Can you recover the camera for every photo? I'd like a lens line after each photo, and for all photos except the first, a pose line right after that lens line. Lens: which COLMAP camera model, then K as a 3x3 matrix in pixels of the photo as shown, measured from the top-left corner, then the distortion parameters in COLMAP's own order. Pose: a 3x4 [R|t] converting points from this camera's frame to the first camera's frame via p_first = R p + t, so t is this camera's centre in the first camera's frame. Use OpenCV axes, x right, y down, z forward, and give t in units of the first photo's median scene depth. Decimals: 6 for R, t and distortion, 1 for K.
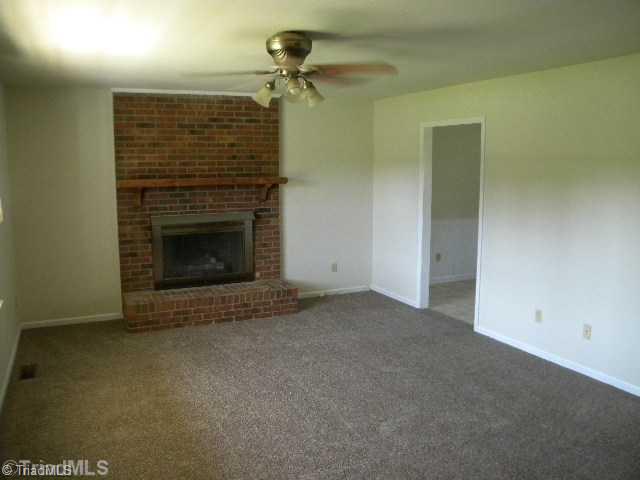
lens RADIAL K [[547.8, 0, 320.0], [0, 547.8, 240.0], [0, 0, 1]] dist [-0.167422, 0.173329]
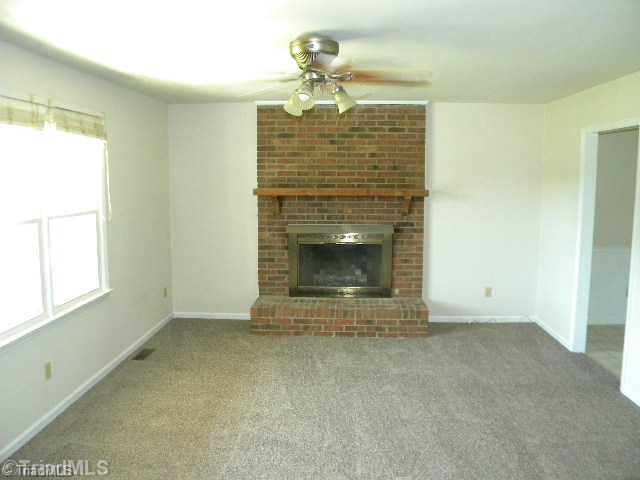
lens RADIAL K [[547.8, 0, 320.0], [0, 547.8, 240.0], [0, 0, 1]] dist [-0.167422, 0.173329]
pose [[0.883234, 0.062924, -0.464692, 0.222178], [-0.071862, 0.997413, -0.001528, -0.016119], [0.463393, 0.034744, 0.885471, 0.105014]]
